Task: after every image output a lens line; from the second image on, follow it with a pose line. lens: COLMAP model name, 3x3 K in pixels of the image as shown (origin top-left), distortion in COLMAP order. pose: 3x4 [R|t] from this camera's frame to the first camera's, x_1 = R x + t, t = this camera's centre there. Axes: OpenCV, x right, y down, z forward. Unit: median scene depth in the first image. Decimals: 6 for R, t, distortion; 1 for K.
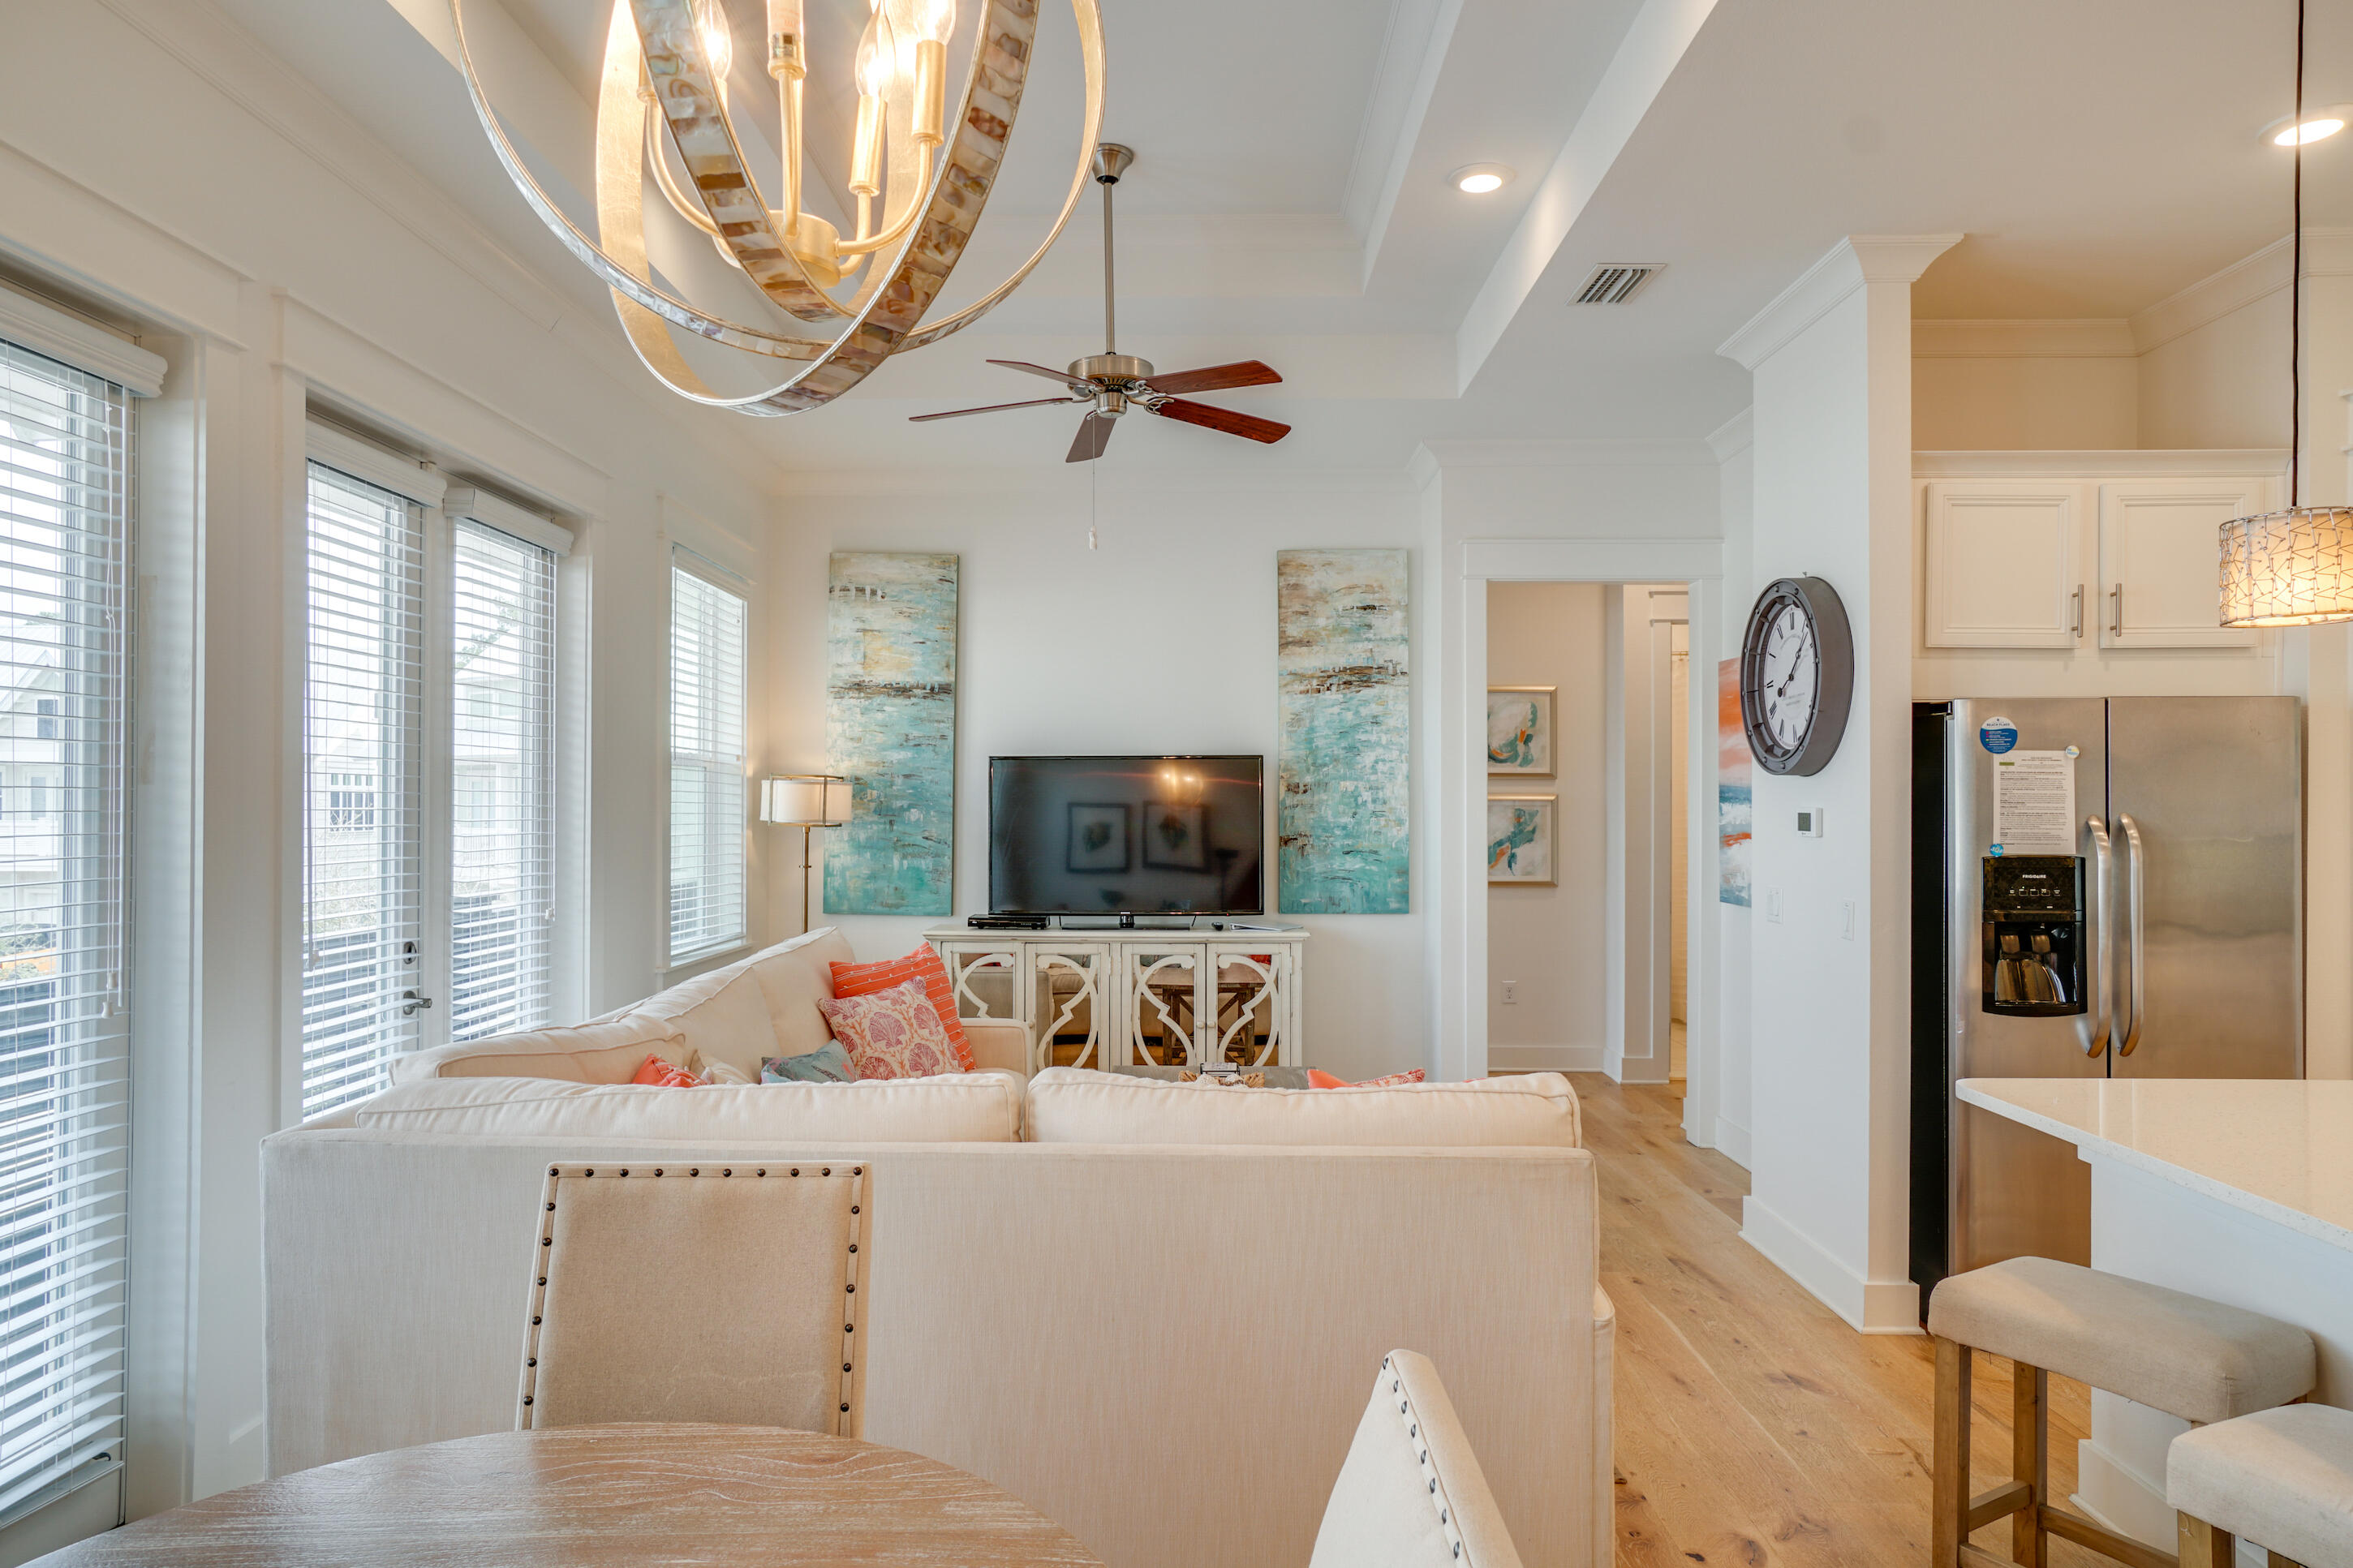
lens RADIAL K [[1382.3, 0, 1181.9], [0, 1382.3, 793.6], [0, 0, 1]] dist [-0.009076, 0.001834]
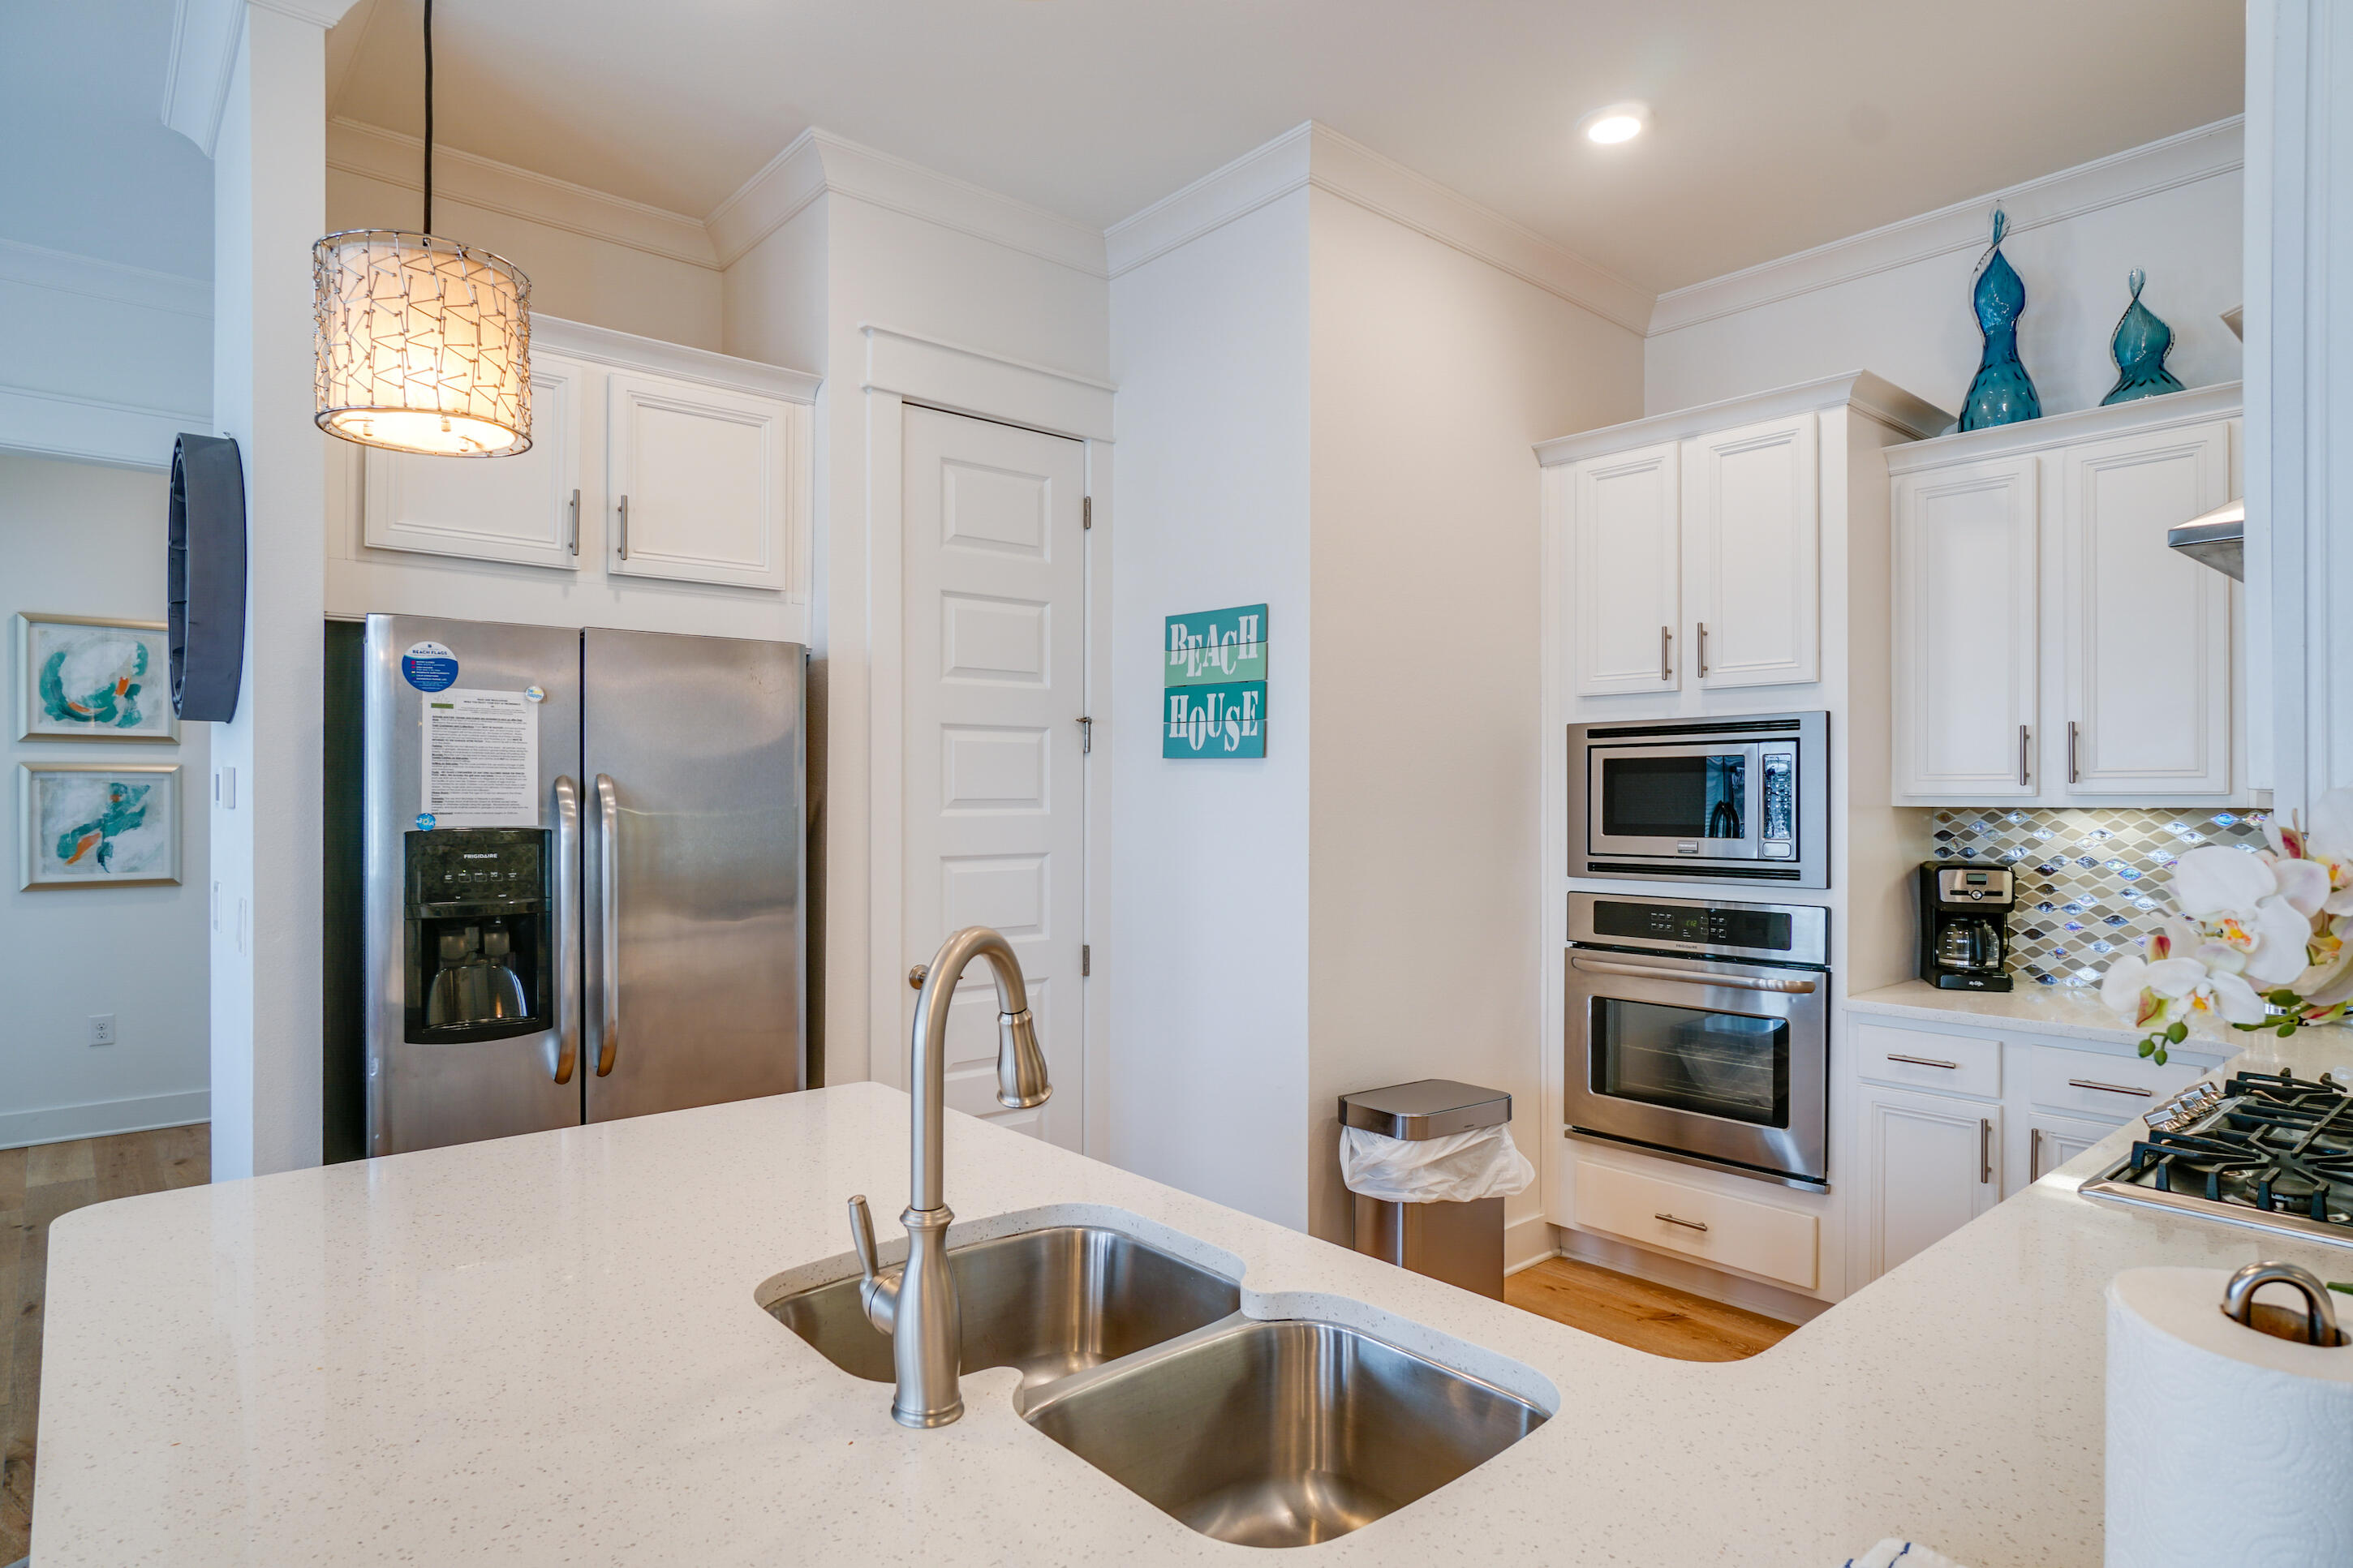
lens RADIAL K [[1308.1, 0, 1169.8], [0, 1308.1, 785.4], [0, 0, 1]] dist [-0.037857, 0.021477]
pose [[0.741622, 0.003396, 0.670810, 0.241685], [-0.004479, 0.999990, -0.000111, 0.011408], [-0.670803, -0.002922, 0.741630, 0.124040]]
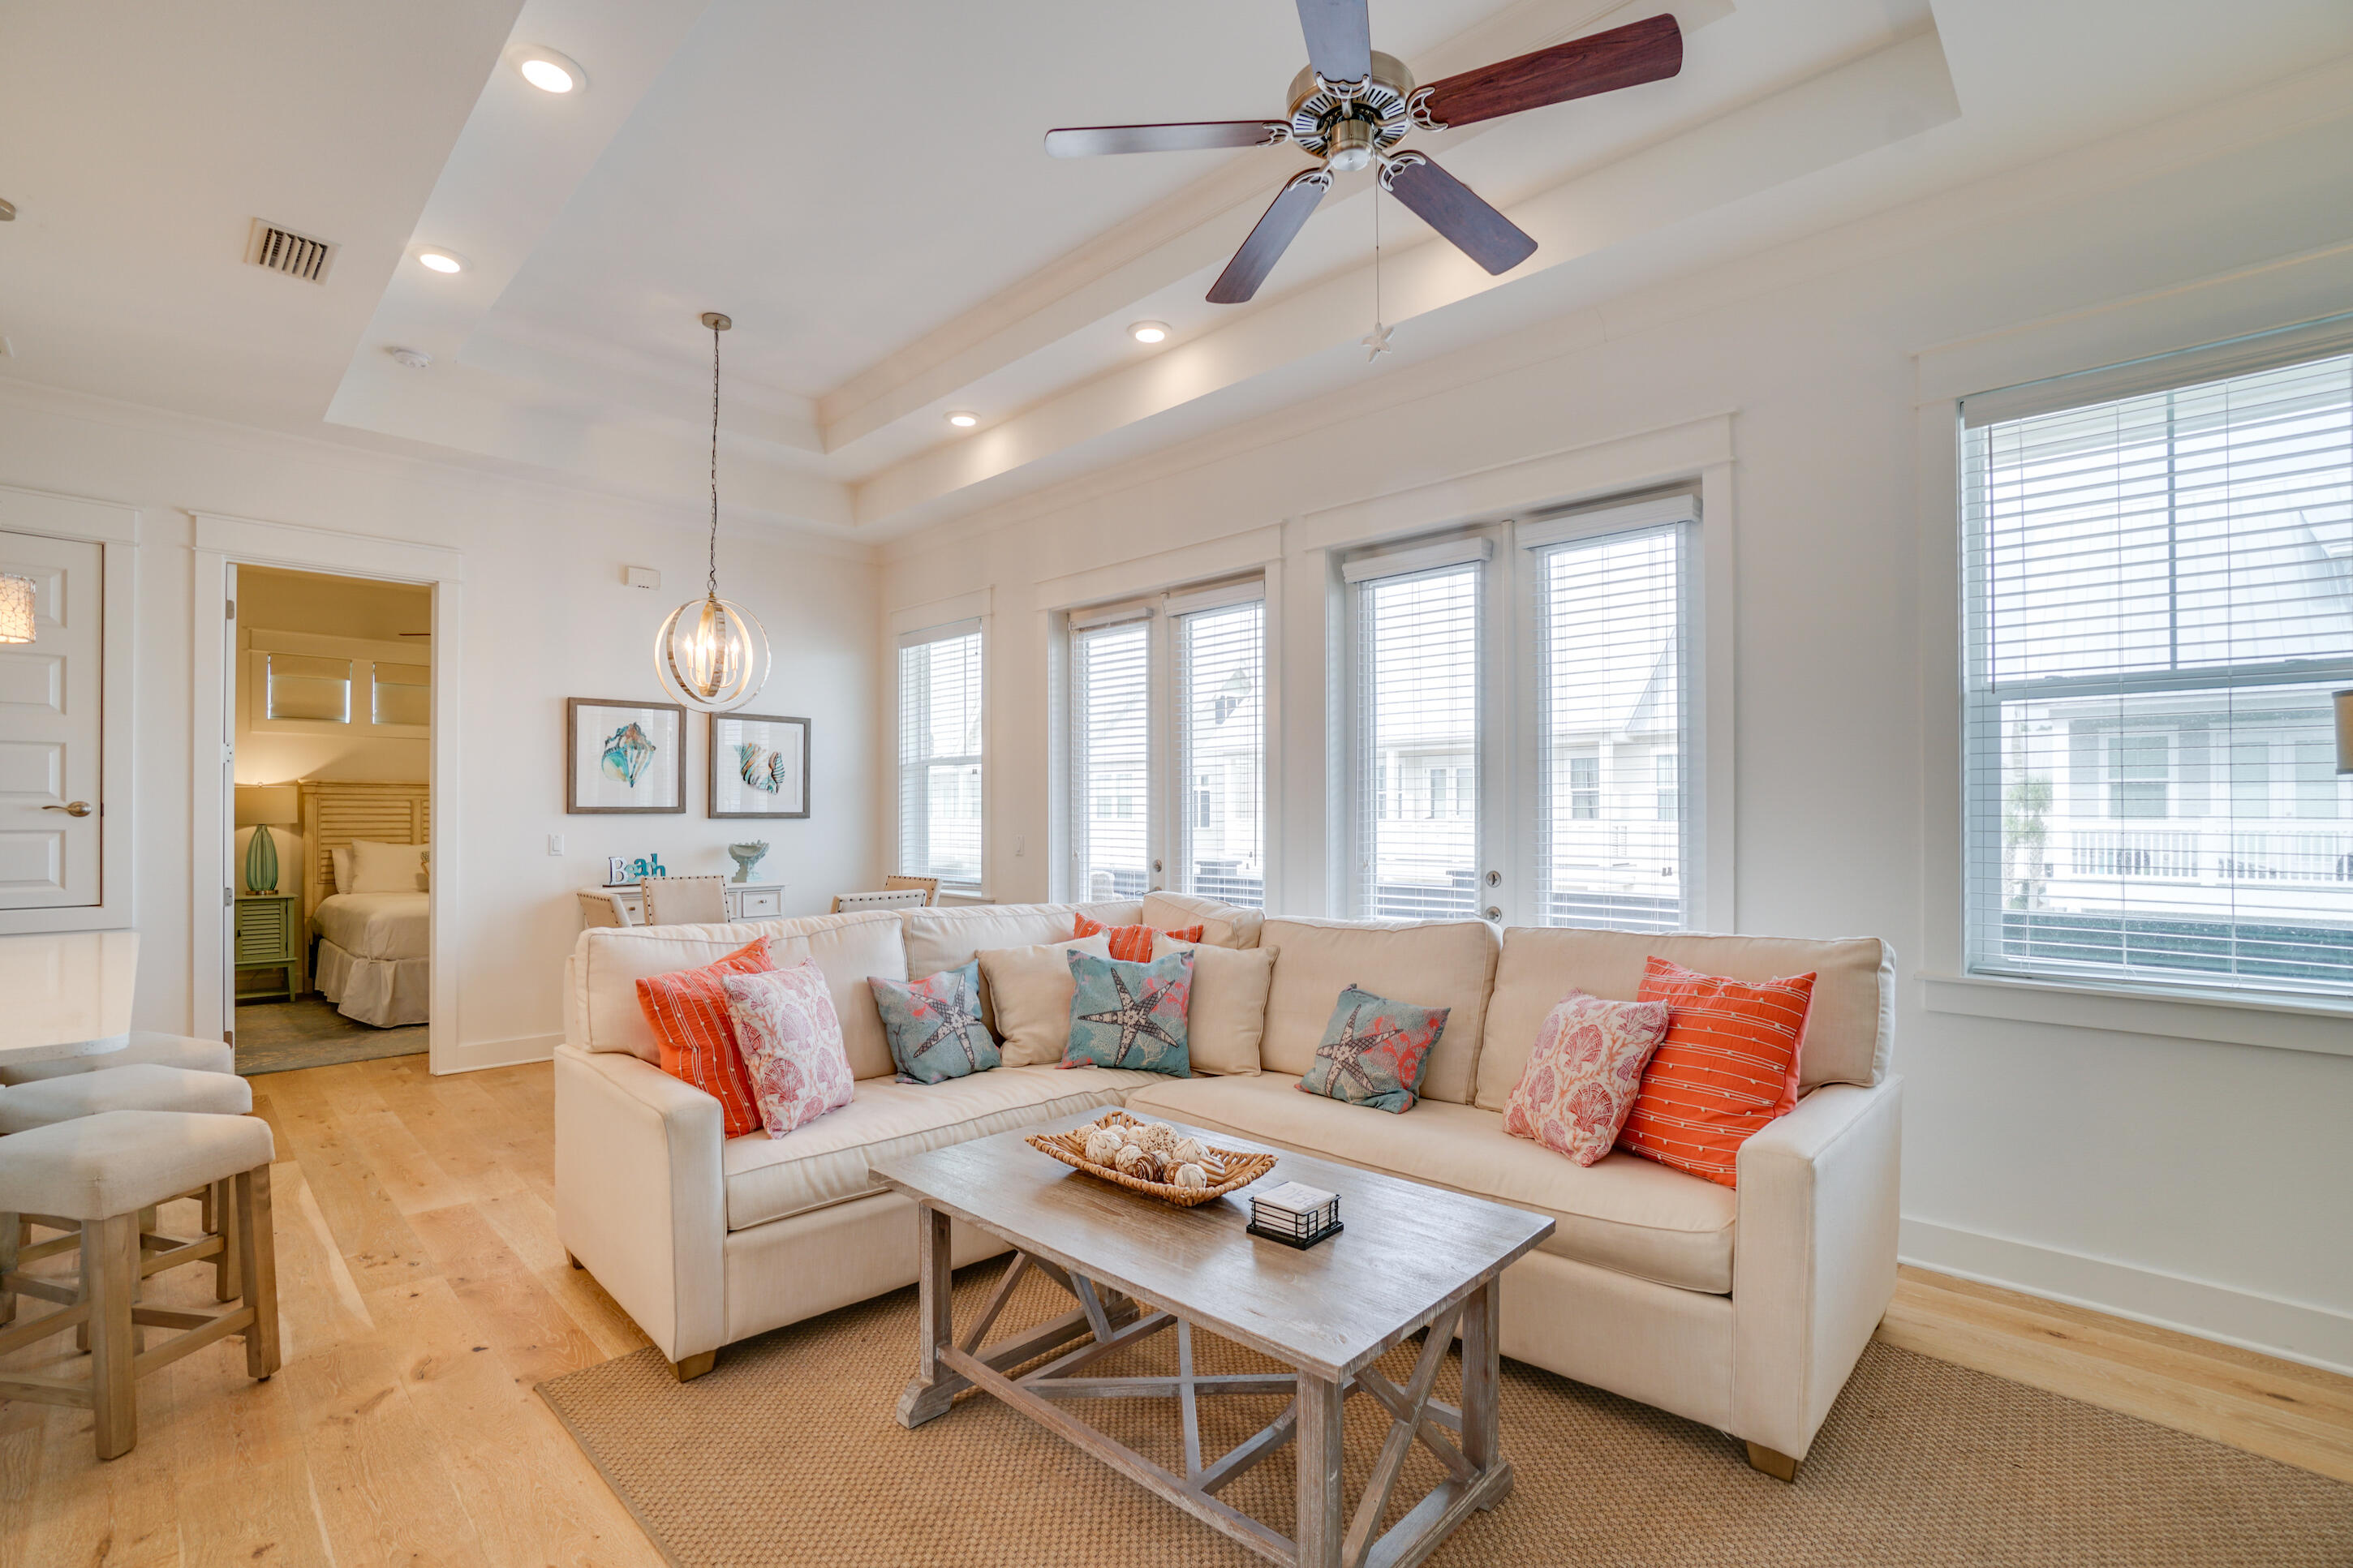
lens RADIAL K [[1078.0, 0, 1176.0], [0, 1078.0, 802.8], [0, 0, 1]] dist [-0.040491, 0.000108]
pose [[-0.692493, -0.012518, -0.721316, 0.258069], [0.004042, 0.999766, -0.021231, 0.034132], [0.721413, -0.017618, -0.692281, 0.875836]]
